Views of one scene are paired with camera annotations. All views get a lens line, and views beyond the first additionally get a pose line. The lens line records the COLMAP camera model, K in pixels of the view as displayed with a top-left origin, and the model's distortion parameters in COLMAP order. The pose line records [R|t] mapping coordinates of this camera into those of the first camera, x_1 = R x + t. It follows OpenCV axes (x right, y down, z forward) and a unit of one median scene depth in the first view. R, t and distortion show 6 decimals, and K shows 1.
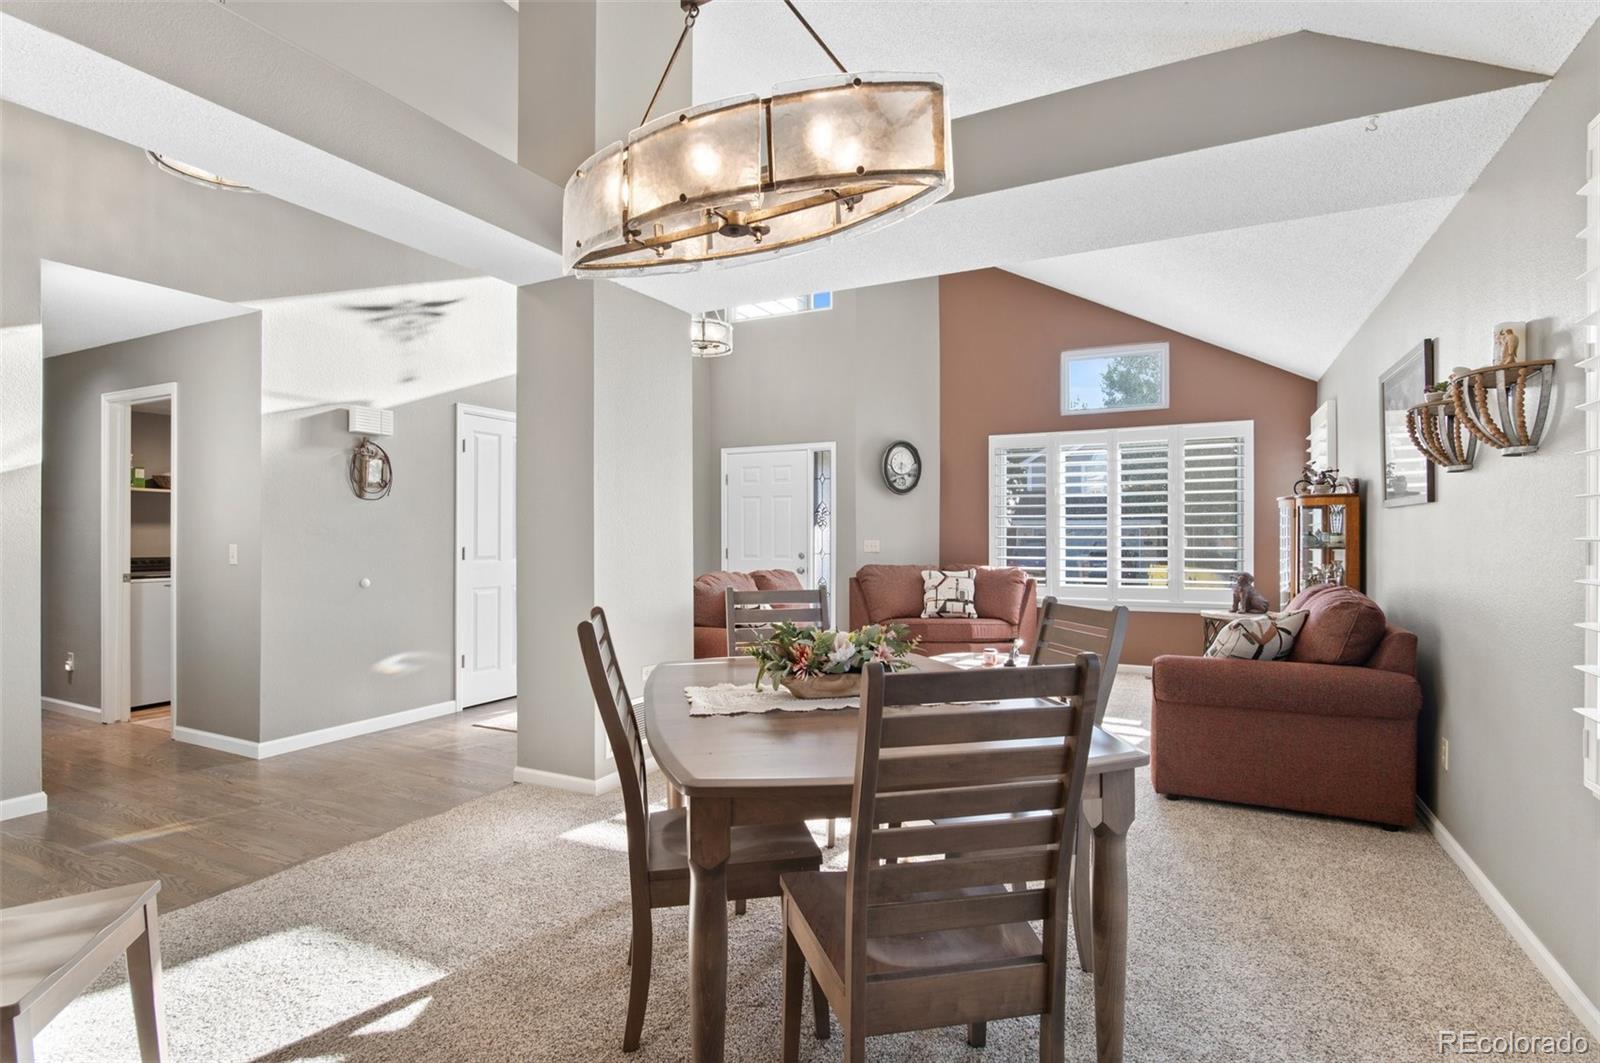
lens RADIAL K [[783.7, 0, 790.2], [0, 783.7, 526.4], [0, 0, 1]] dist [-0.009309, -0.000065]
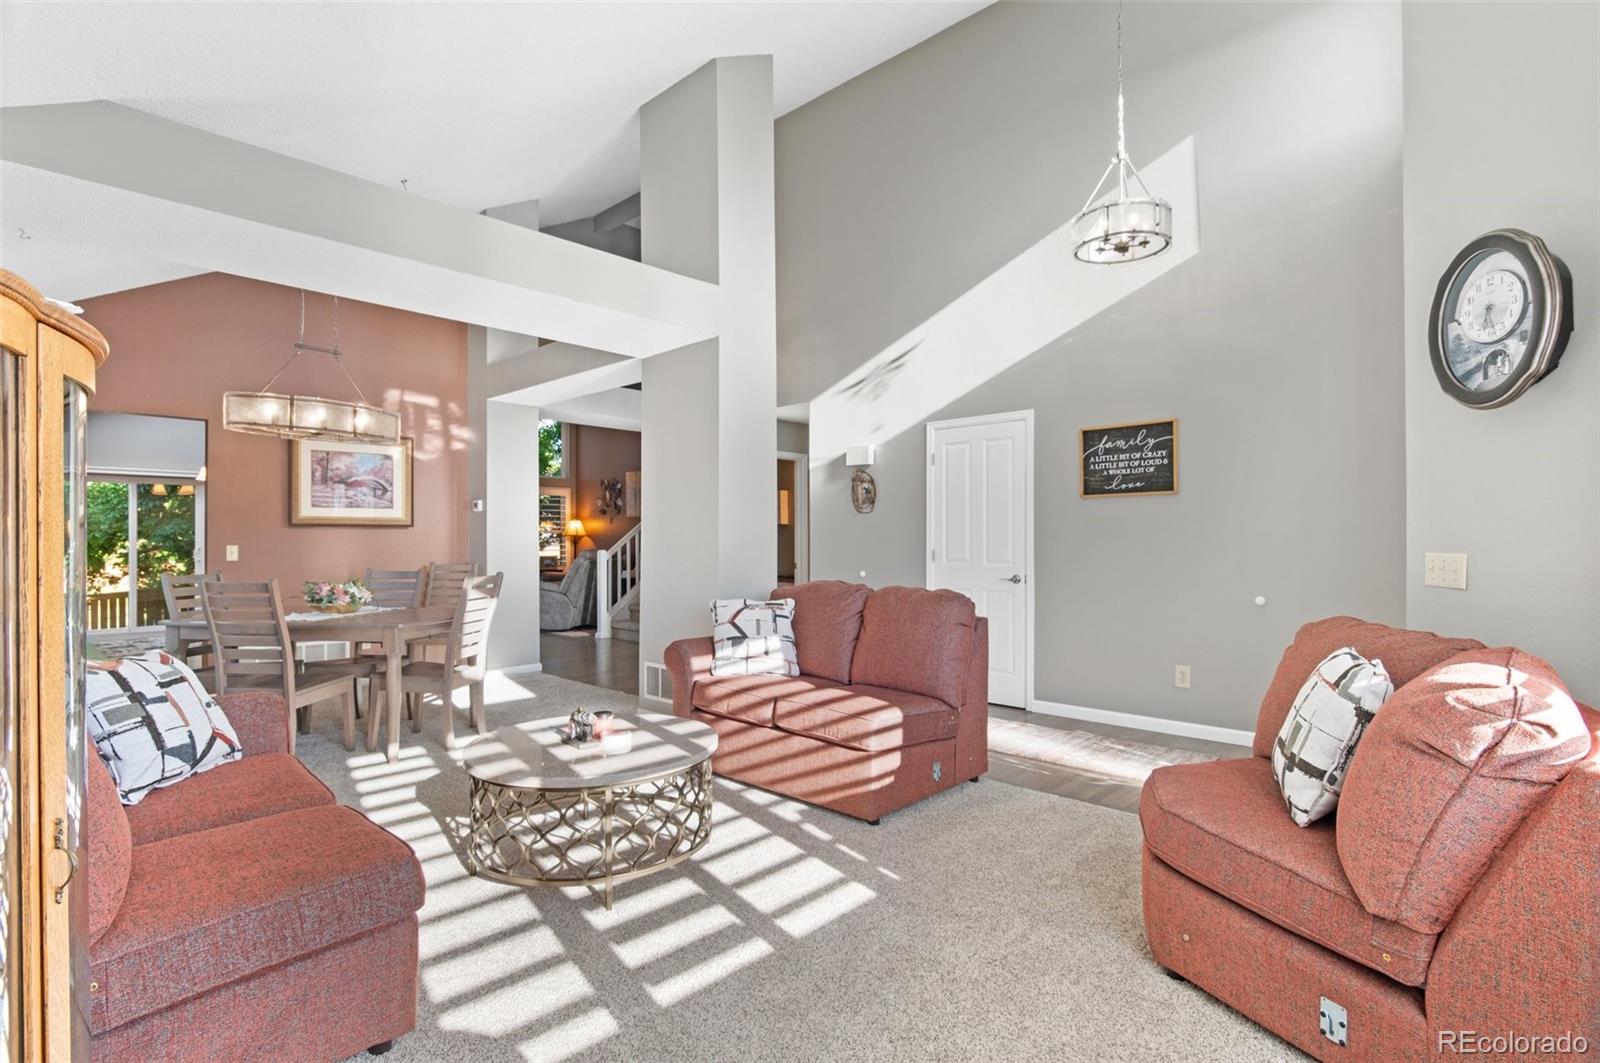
lens RADIAL K [[783.7, 0, 797.6], [0, 783.7, 537.5], [0, 0, 1]] dist [-0.009309, -0.000065]
pose [[-0.274965, -0.004448, -0.961444, 0.573004], [0.011094, 0.999908, -0.007798, 0.011559], [0.961390, -0.012810, -0.274890, 0.910081]]
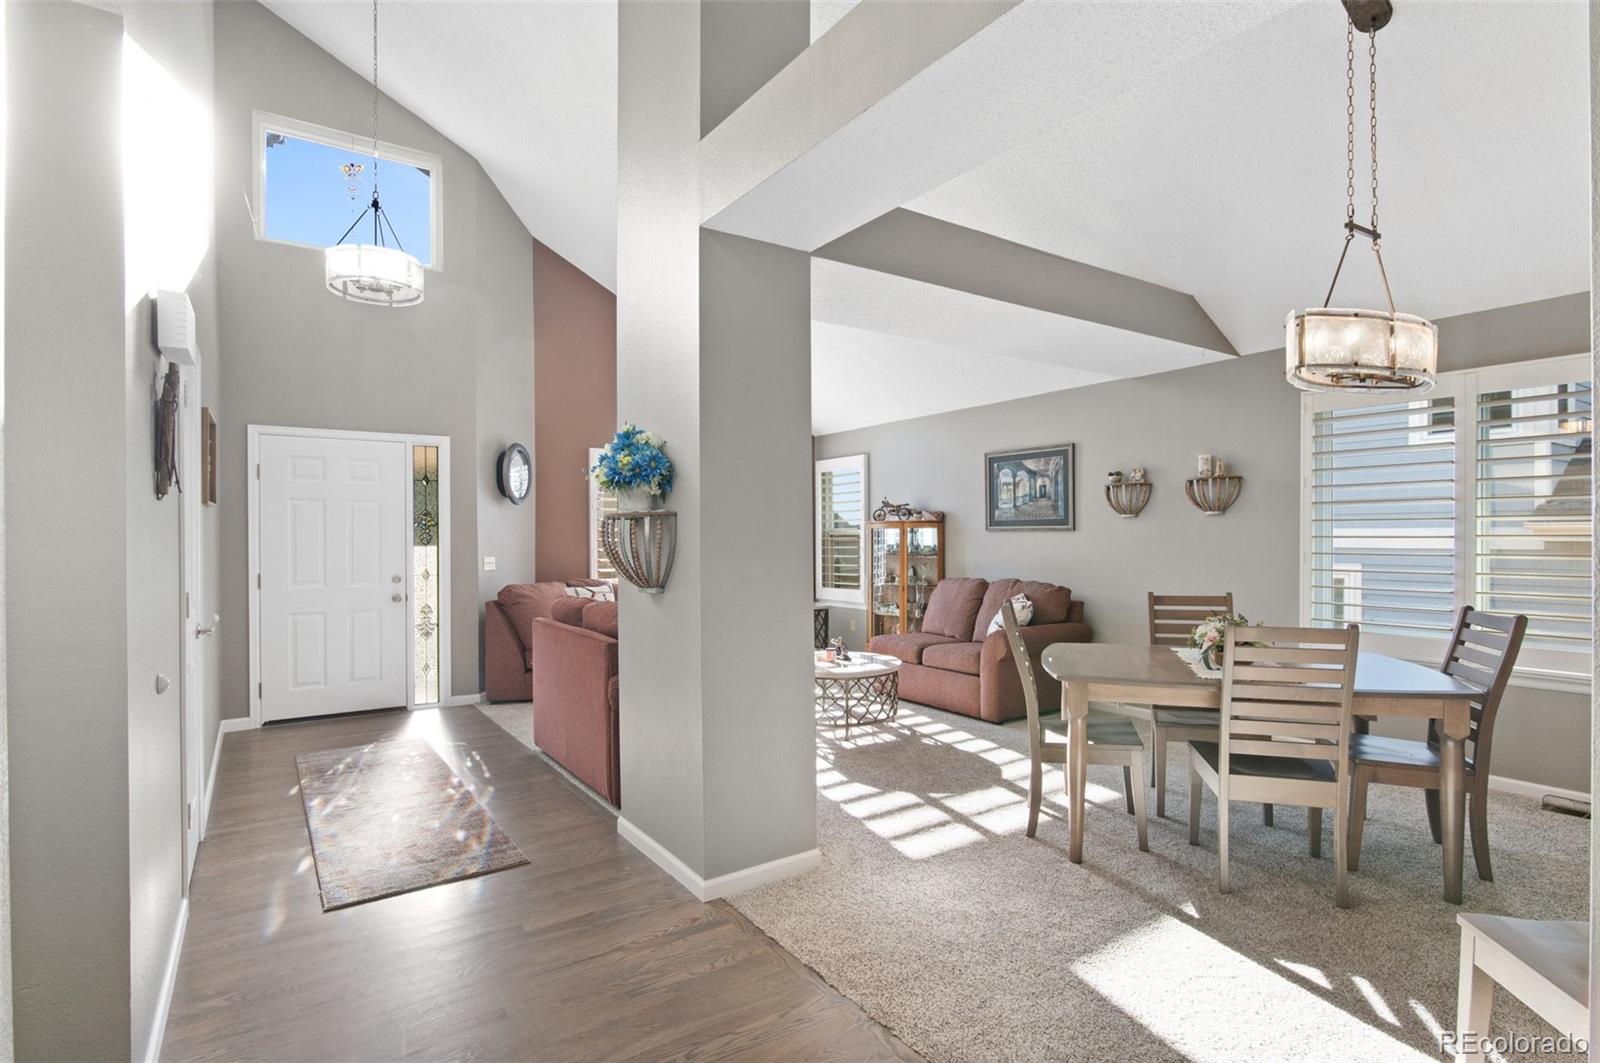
lens RADIAL K [[783.7, 0, 798.4], [0, 783.7, 541.6], [0, 0, 1]] dist [-0.009309, -0.000065]
pose [[0.464279, -0.009328, 0.885640, -0.549252], [-0.005229, 0.999898, 0.013273, -0.012757], [-0.885673, -0.010794, 0.464183, 0.341903]]
